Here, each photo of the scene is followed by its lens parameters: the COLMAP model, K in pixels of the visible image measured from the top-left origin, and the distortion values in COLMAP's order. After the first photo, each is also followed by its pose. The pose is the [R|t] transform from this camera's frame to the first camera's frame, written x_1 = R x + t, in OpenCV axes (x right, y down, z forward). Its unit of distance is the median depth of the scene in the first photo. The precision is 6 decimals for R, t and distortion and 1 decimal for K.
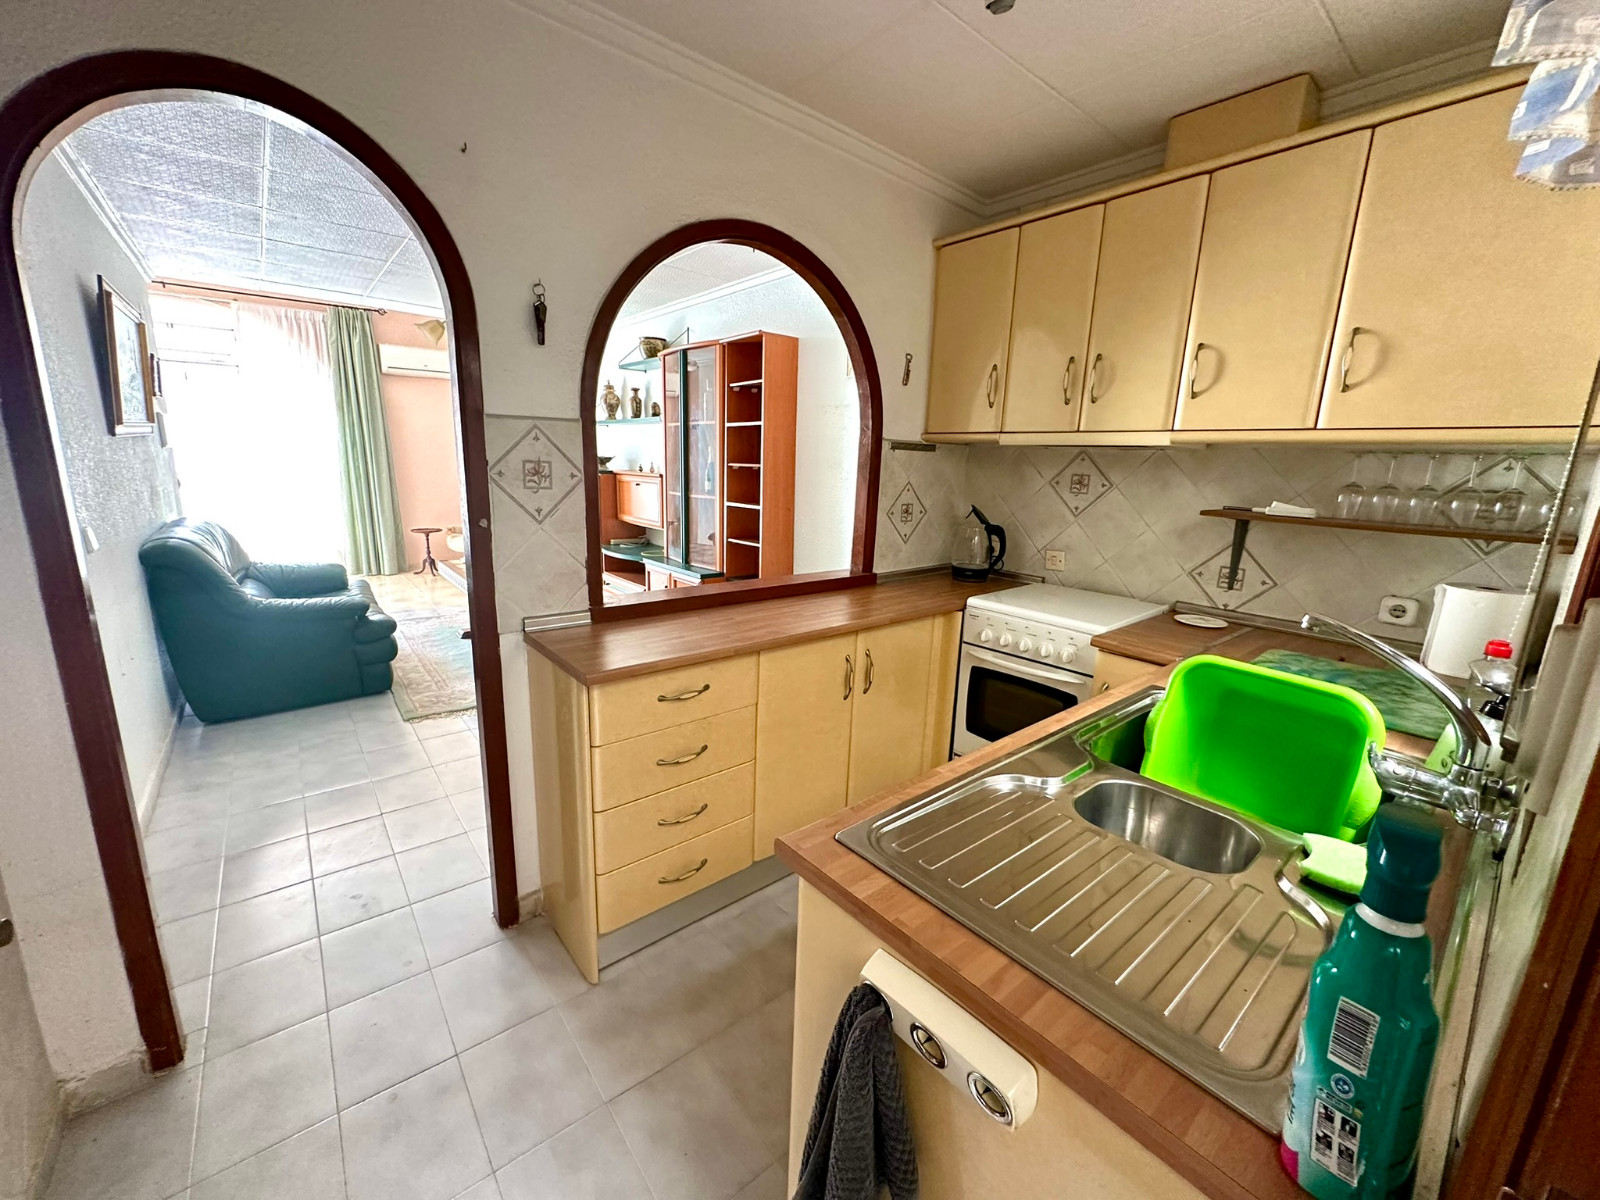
lens RADIAL K [[640.3, 0, 799.6], [0, 640.3, 596.6], [0, 0, 1]] dist [-0.003100, 0.000557]
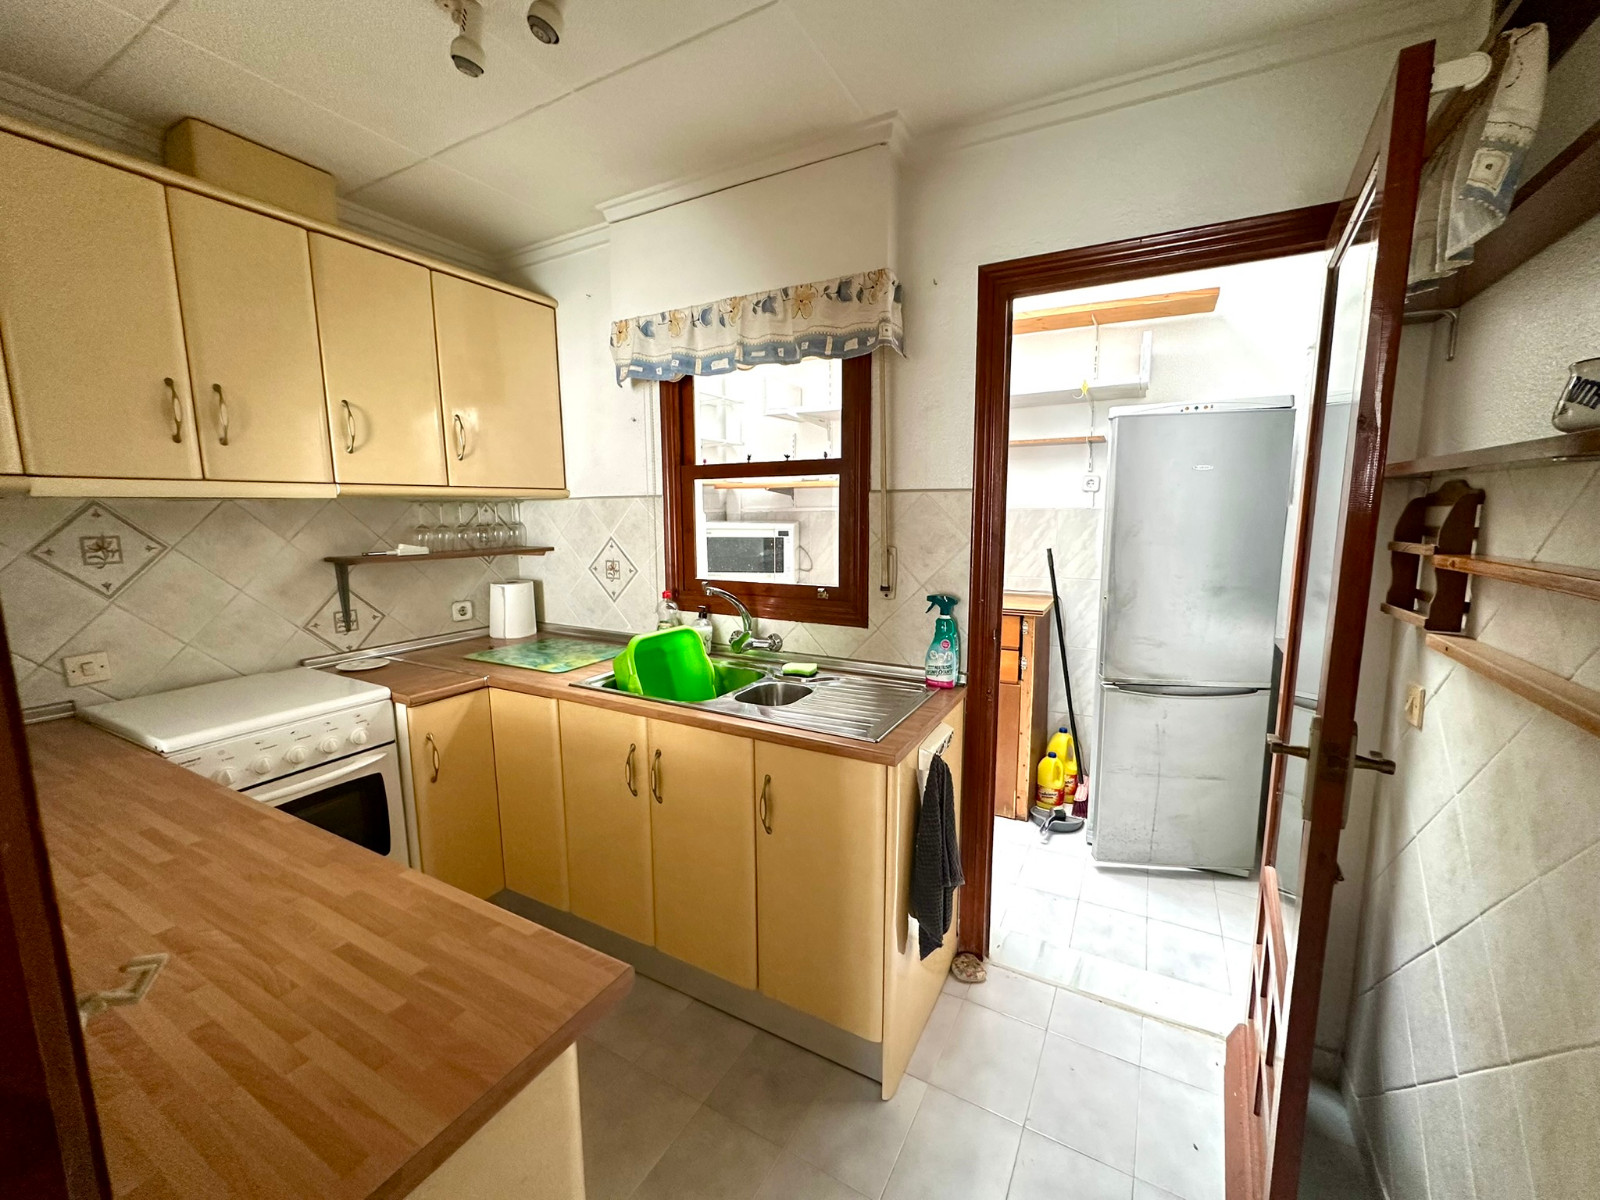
lens RADIAL K [[640.3, 0, 798.3], [0, 640.3, 599.1], [0, 0, 1]] dist [-0.003100, 0.000557]
pose [[-0.375093, -0.156719, 0.913644, -0.834470], [0.192548, 0.950937, 0.242165, -0.261337], [-0.906769, 0.266754, -0.326514, 0.989434]]
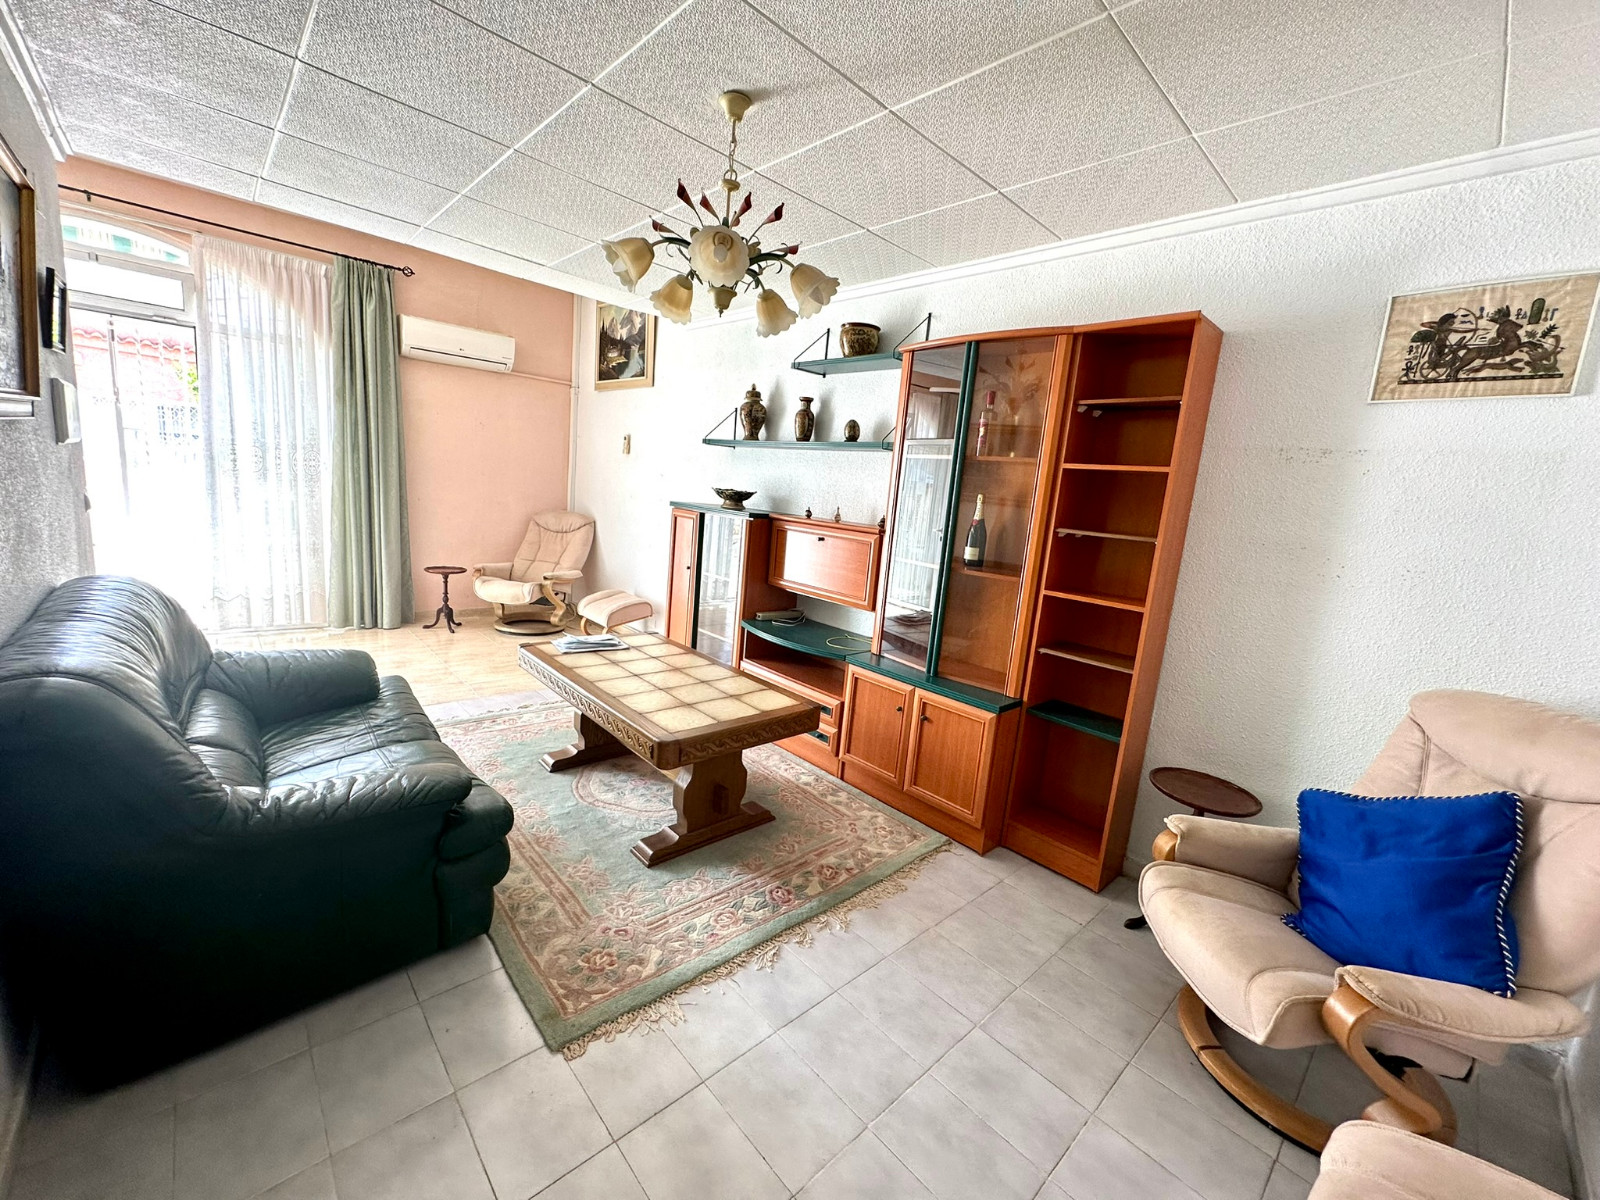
lens RADIAL K [[640.3, 0, 800.3], [0, 640.3, 596.7], [0, 0, 1]] dist [-0.003100, 0.000557]
pose [[0.996305, 0.046869, 0.071965, -0.229155], [-0.044186, 0.998284, -0.038433, -0.062777], [-0.073643, 0.035111, 0.996666, 0.237849]]
